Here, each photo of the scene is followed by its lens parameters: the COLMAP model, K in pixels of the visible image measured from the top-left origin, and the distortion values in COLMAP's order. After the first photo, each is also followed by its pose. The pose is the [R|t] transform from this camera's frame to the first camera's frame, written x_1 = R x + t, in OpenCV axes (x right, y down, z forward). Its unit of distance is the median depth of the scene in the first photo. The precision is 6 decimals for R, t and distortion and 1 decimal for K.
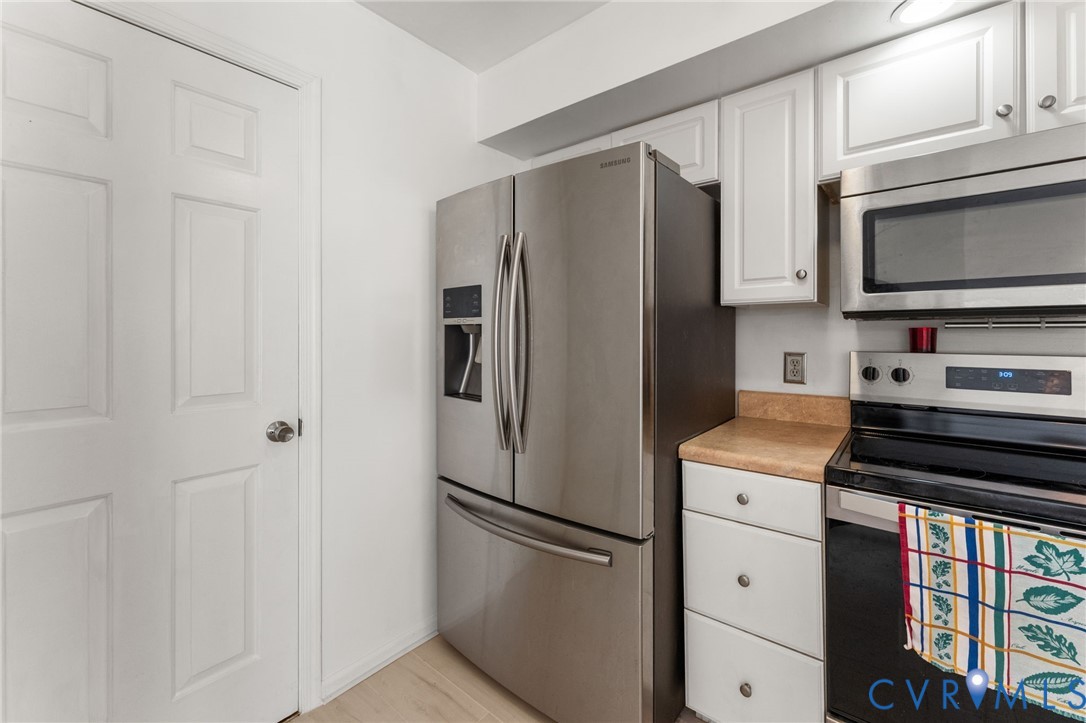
lens RADIAL K [[450.6, 0, 548.3], [0, 450.6, 331.7], [0, 0, 1]] dist [-0.000518, -0.000146]
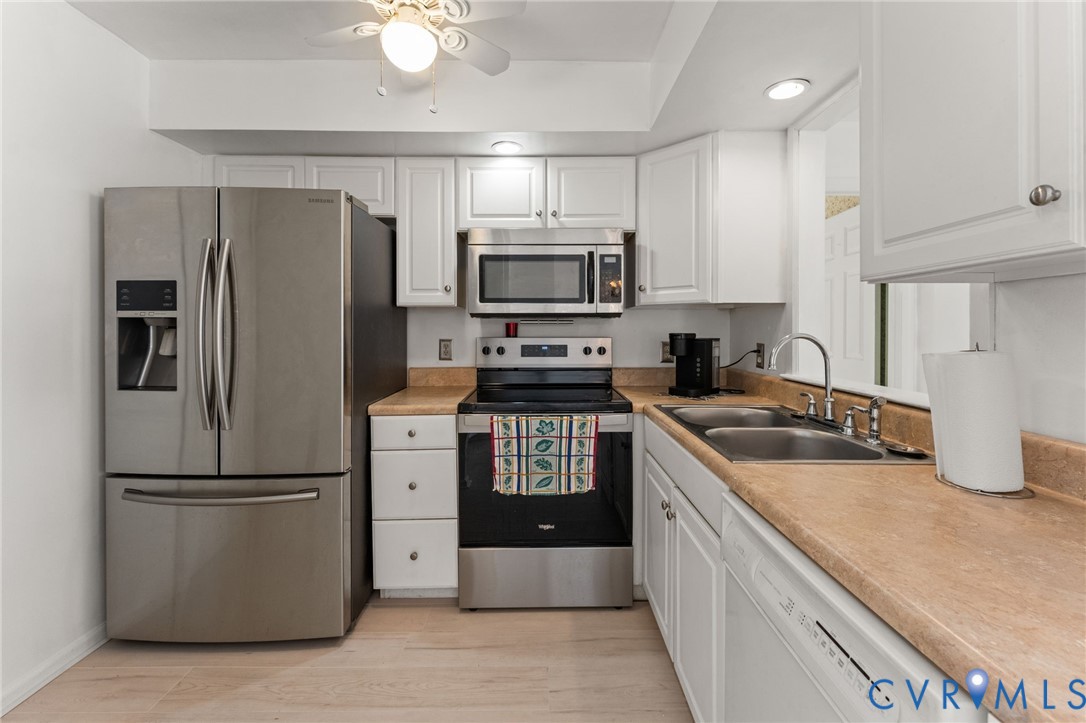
lens RADIAL K [[450.6, 0, 548.3], [0, 450.6, 331.7], [0, 0, 1]] dist [-0.000518, -0.000146]
pose [[0.765373, -0.007662, 0.643541, -0.187052], [-0.002976, 0.999876, 0.015443, -0.002622], [-0.643580, -0.013735, 0.765256, -0.444604]]
